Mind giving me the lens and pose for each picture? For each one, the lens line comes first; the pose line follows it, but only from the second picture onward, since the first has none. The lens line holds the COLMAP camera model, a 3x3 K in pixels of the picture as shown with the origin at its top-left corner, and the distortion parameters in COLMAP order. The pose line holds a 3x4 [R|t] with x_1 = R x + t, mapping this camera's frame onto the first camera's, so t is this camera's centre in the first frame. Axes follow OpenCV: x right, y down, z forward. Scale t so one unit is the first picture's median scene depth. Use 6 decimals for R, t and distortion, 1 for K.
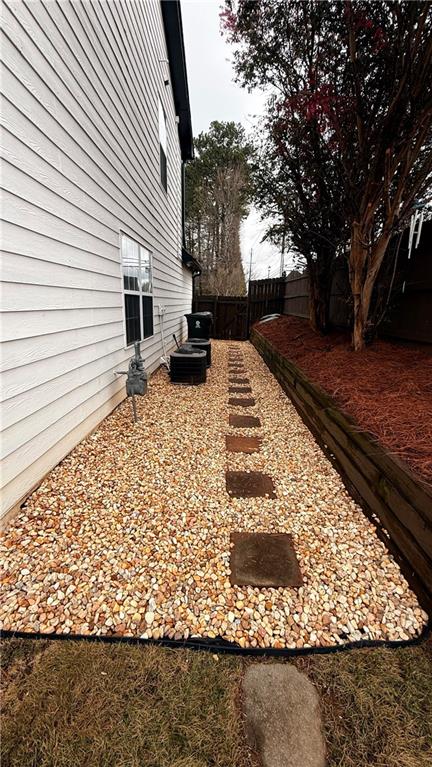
lens RADIAL K [[305.7, 0, 214.3], [0, 305.7, 382.1], [0, 0, 1]] dist [0.001026, 0.000357]
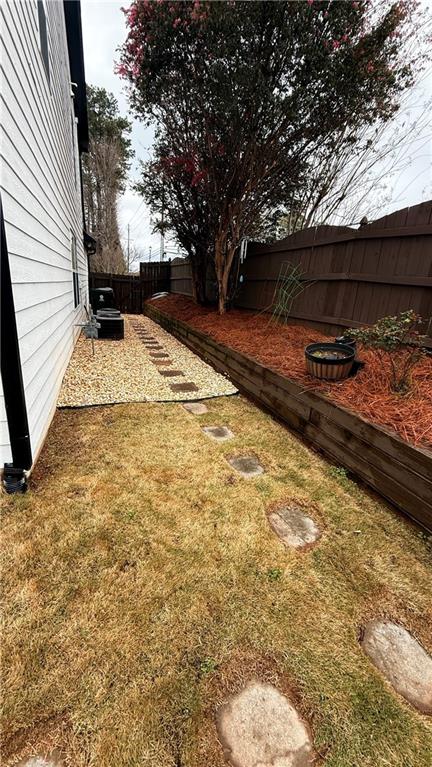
lens RADIAL K [[305.7, 0, 214.2], [0, 305.7, 384.5], [0, 0, 1]] dist [0.001026, 0.000357]
pose [[0.929989, -0.069591, 0.360940, -0.167649], [0.044691, 0.996037, 0.076892, 0.121651], [-0.364860, -0.055378, 0.929414, -0.466952]]
